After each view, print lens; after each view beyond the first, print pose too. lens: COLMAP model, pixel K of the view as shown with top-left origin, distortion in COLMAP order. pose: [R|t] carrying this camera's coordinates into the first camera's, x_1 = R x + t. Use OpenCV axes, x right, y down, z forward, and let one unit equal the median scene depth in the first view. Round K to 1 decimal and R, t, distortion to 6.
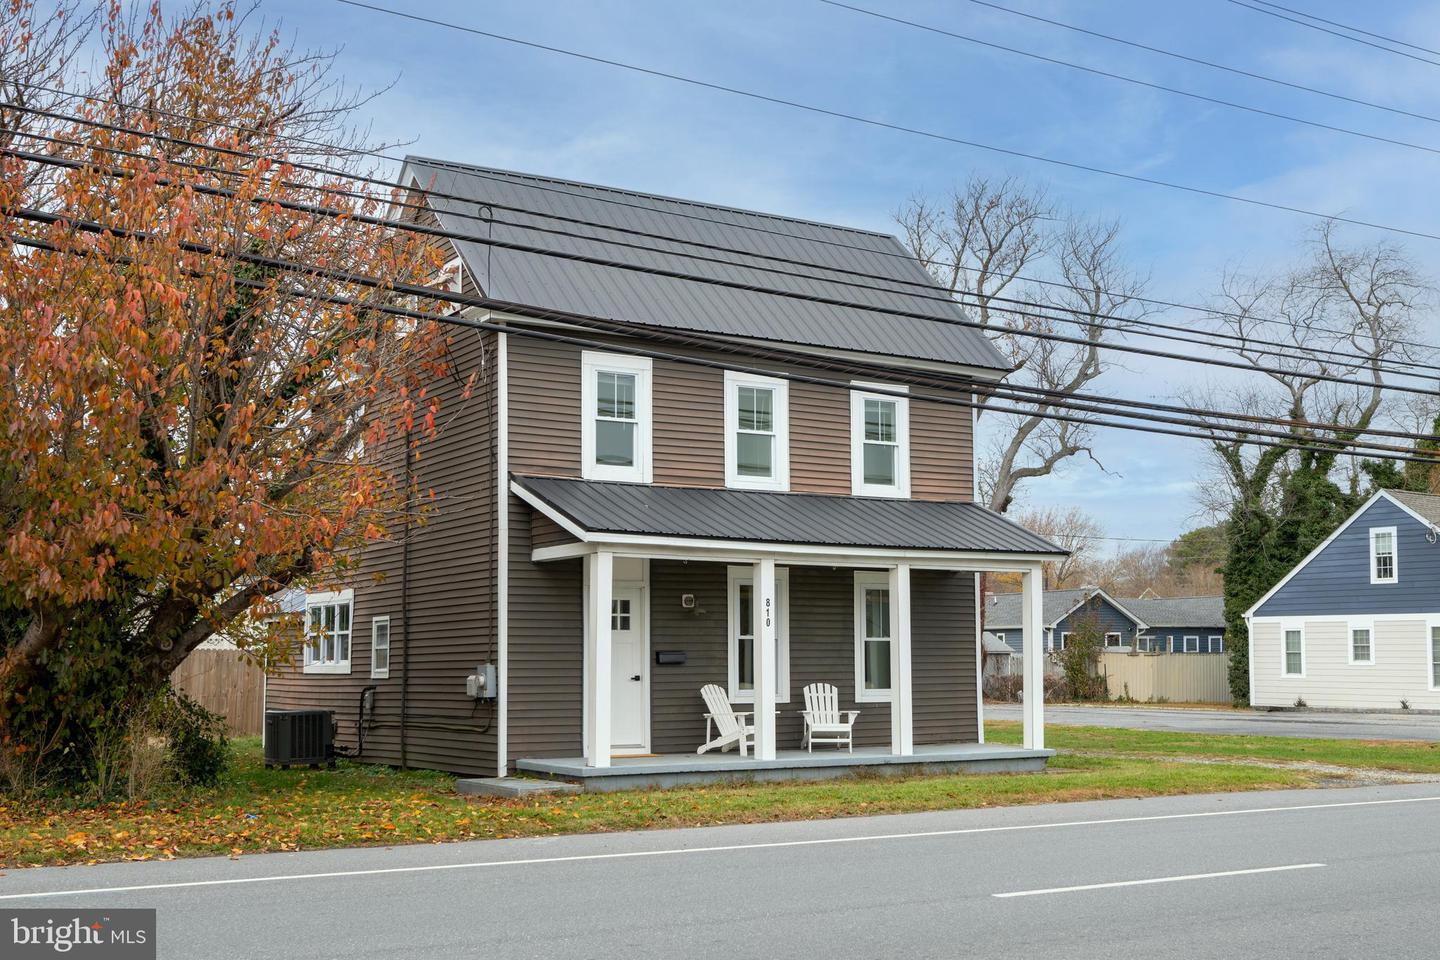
lens RADIAL K [[1656.7, 0, 719.8], [0, 1656.7, 547.3], [0, 0, 1]] dist [0.009259, -0.001461]
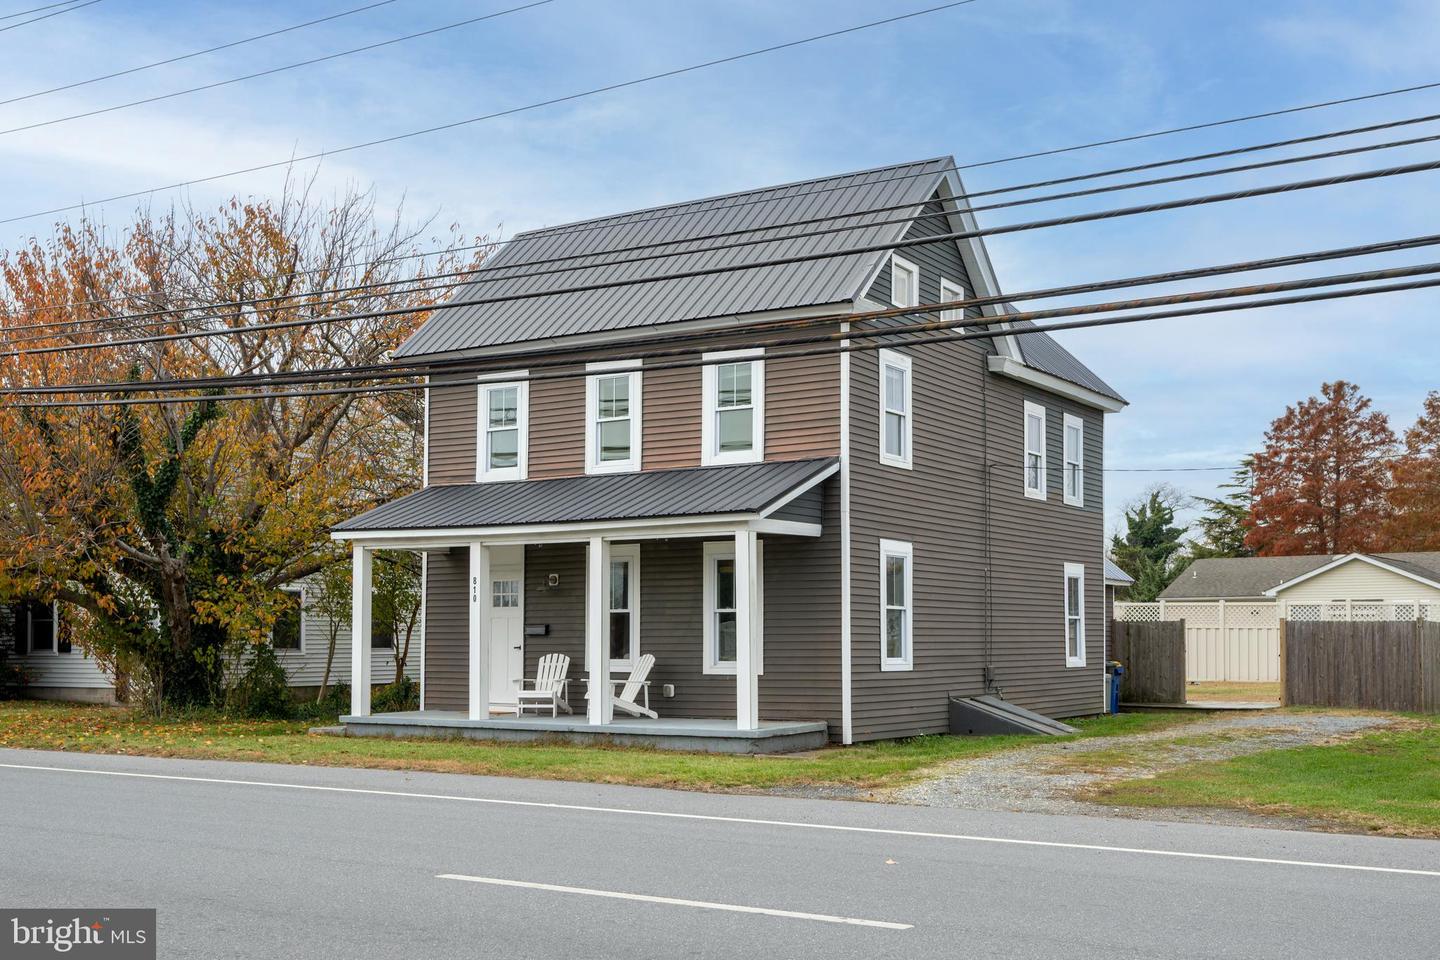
lens RADIAL K [[1567.7, 0, 720.1], [0, 1567.7, 571.7], [0, 0, 1]] dist [-0.005406, -0.006947]
pose [[0.443199, -0.034707, -0.895751, 0.944279], [0.063128, 0.997978, -0.007434, 0.040177], [0.894198, -0.053253, 0.444494, 0.598883]]
